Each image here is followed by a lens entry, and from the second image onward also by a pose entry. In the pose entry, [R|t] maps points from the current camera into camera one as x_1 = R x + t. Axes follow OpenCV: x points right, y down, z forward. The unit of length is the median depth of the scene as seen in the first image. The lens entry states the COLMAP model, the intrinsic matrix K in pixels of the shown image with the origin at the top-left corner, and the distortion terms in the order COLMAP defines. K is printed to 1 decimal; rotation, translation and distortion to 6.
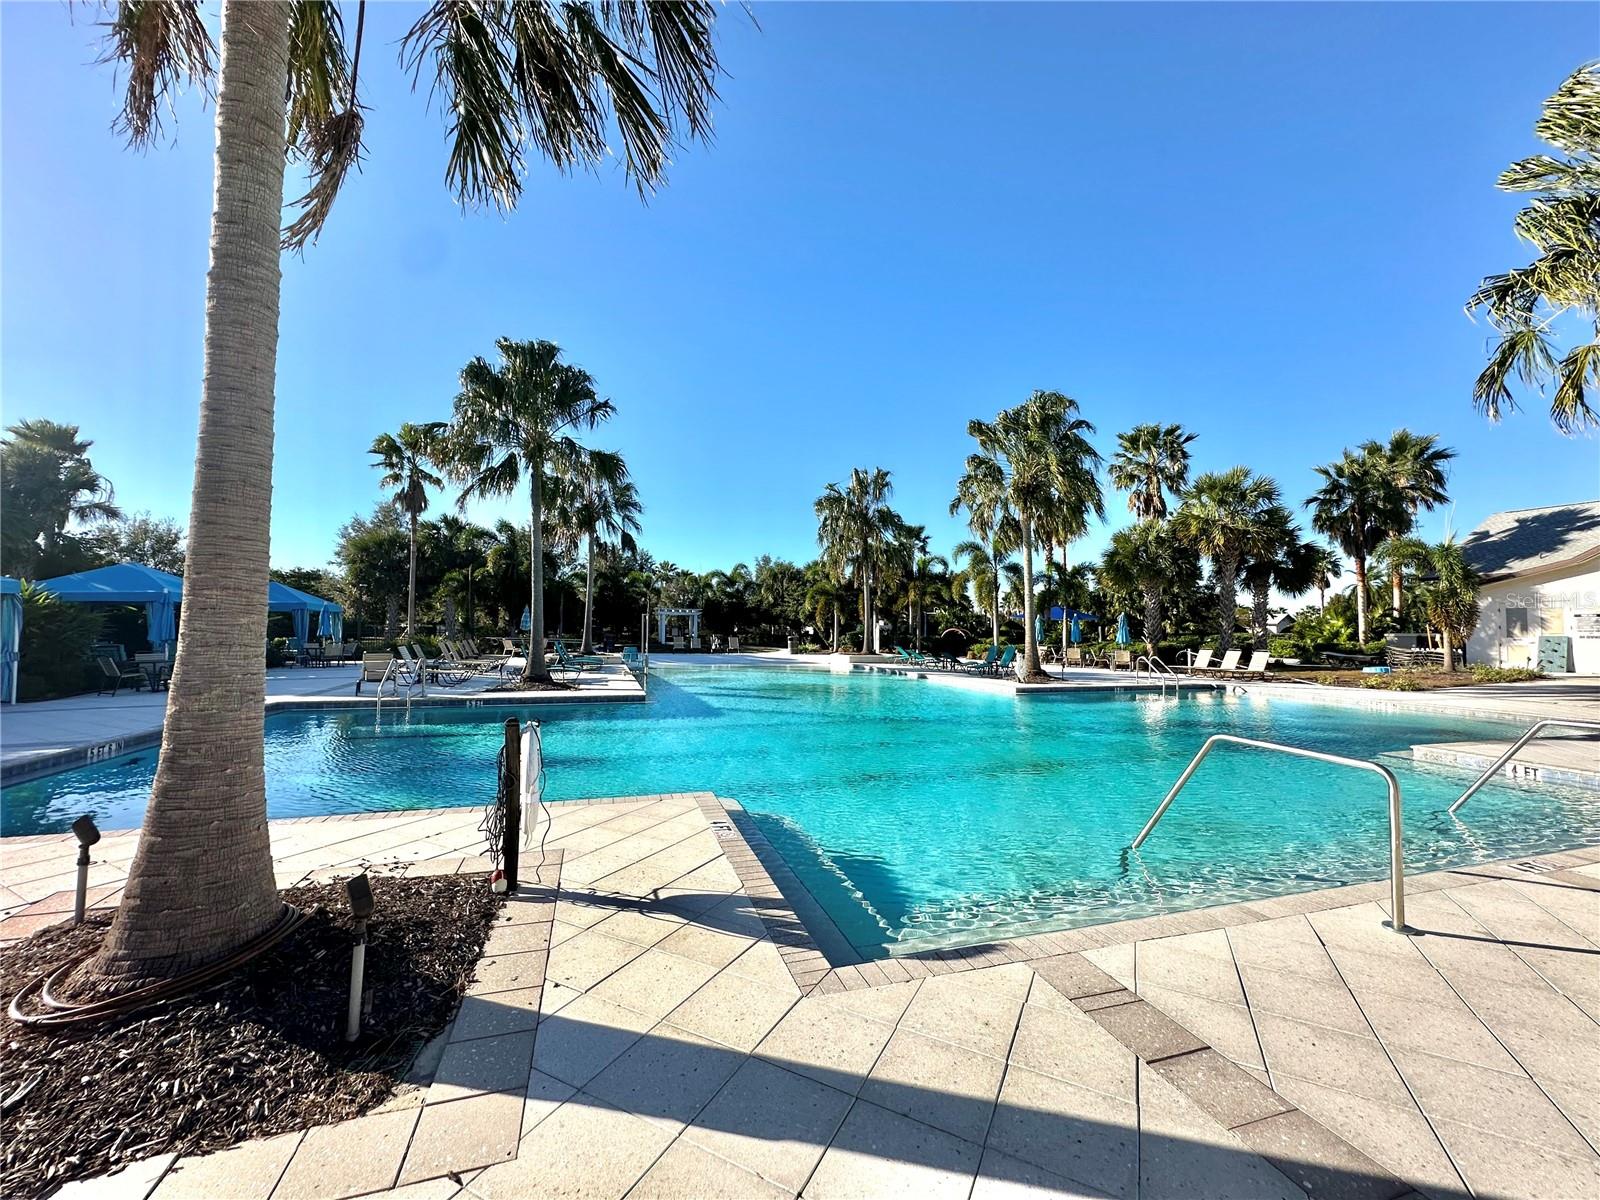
lens RADIAL K [[636.0, 0, 804.3], [0, 636.0, 603.7], [0, 0, 1]] dist [-0.007078, 0.000128]
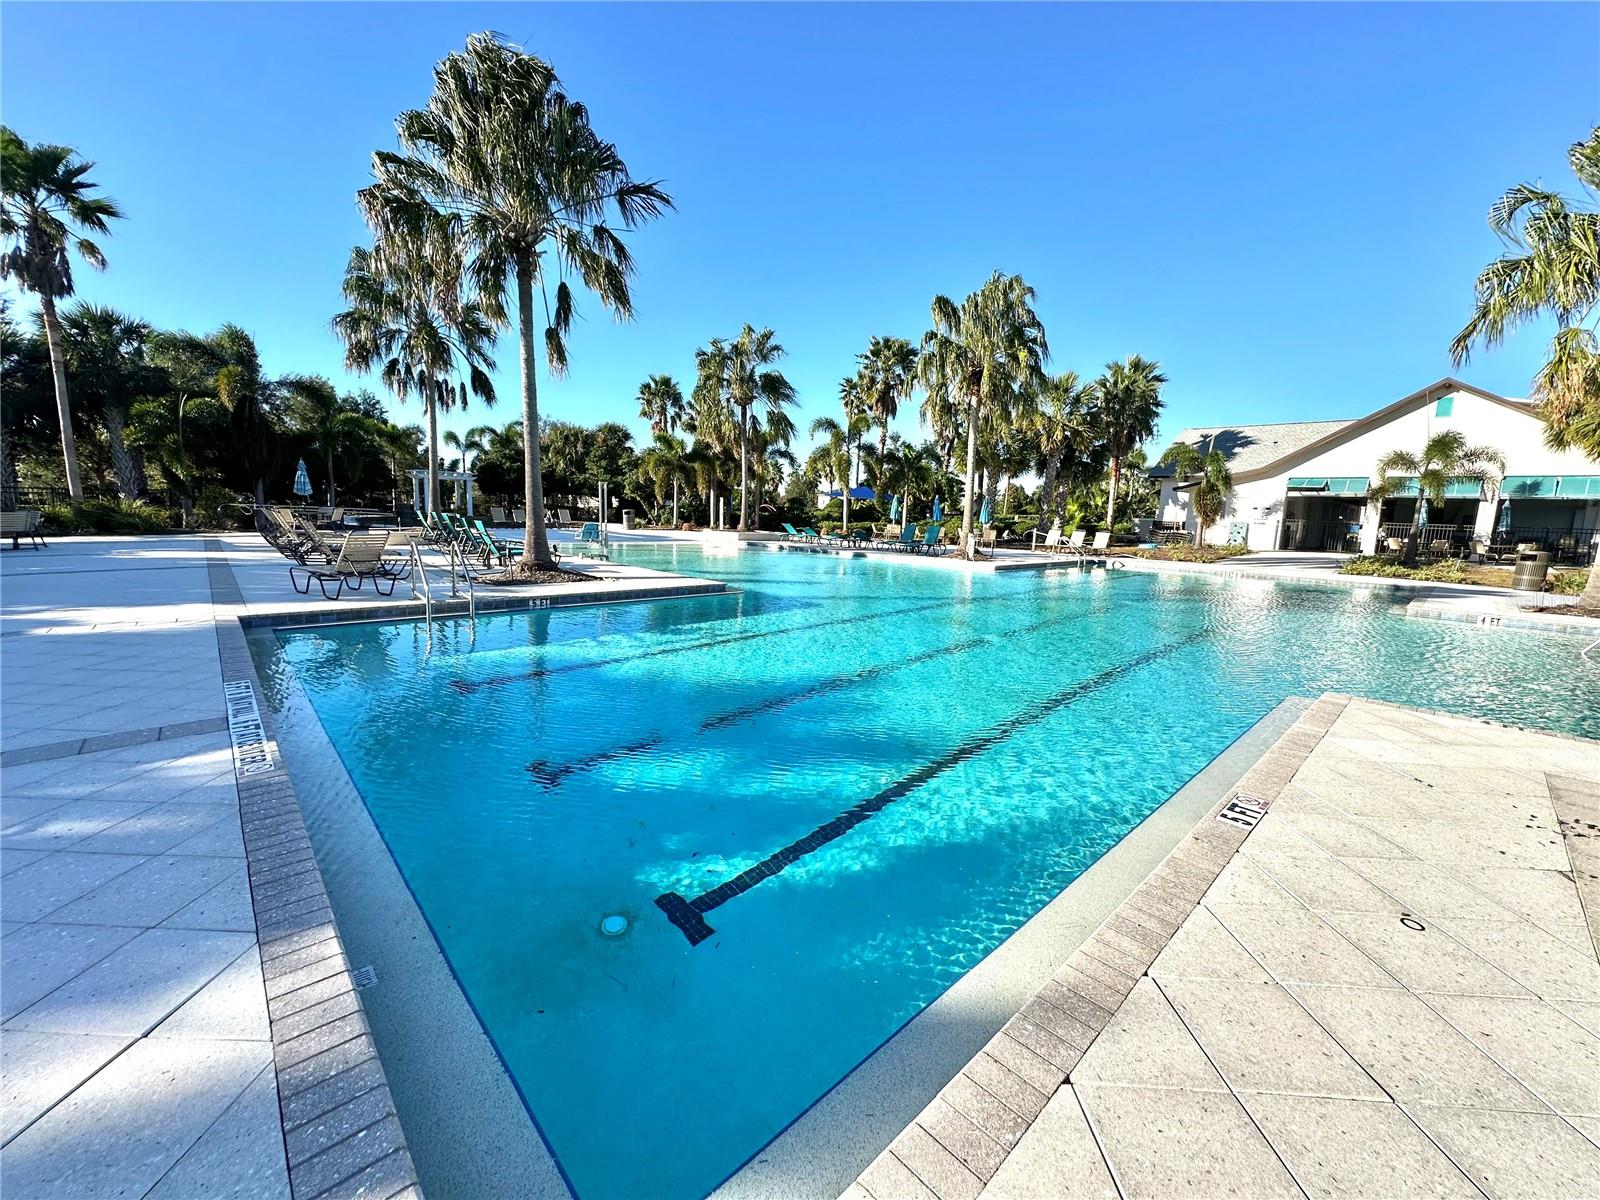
lens RADIAL K [[636.0, 0, 797.4], [0, 636.0, 595.8], [0, 0, 1]] dist [-0.007078, 0.000128]
pose [[0.900683, -0.038381, 0.432777, -0.271305], [-0.042349, 0.983592, 0.175366, 0.004668], [-0.432407, -0.176277, 0.884280, 0.113815]]
